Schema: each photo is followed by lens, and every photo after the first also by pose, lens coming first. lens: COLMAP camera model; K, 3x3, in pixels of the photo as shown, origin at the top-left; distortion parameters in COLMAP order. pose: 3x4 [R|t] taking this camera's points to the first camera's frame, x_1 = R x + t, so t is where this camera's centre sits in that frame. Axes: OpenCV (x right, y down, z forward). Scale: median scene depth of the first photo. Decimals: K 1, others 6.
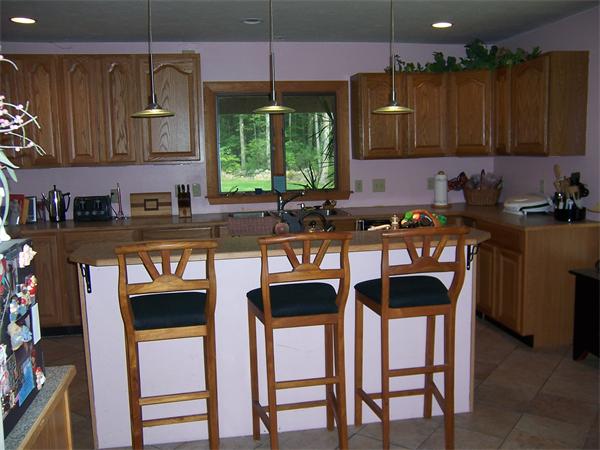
lens RADIAL K [[590.9, 0, 300.0], [0, 590.9, 225.0], [0, 0, 1]] dist [-0.070864, 0.010584]
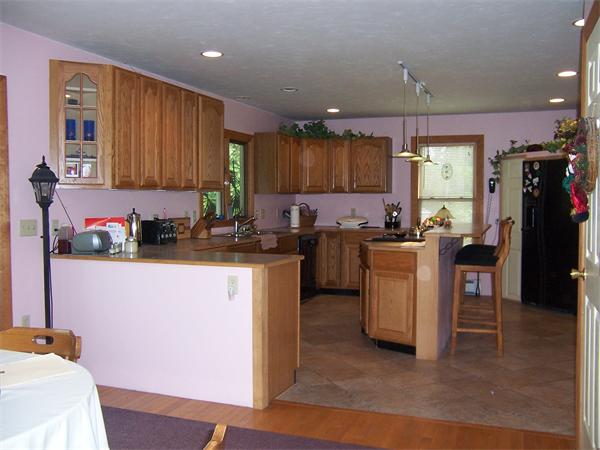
lens RADIAL K [[590.9, 0, 300.0], [0, 590.9, 225.0], [0, 0, 1]] dist [-0.070864, 0.010584]
pose [[0.504623, -0.013589, 0.863233, -1.126388], [0.095410, 0.994629, -0.040116, 0.023794], [-0.858052, 0.102605, 0.503209, 0.285103]]
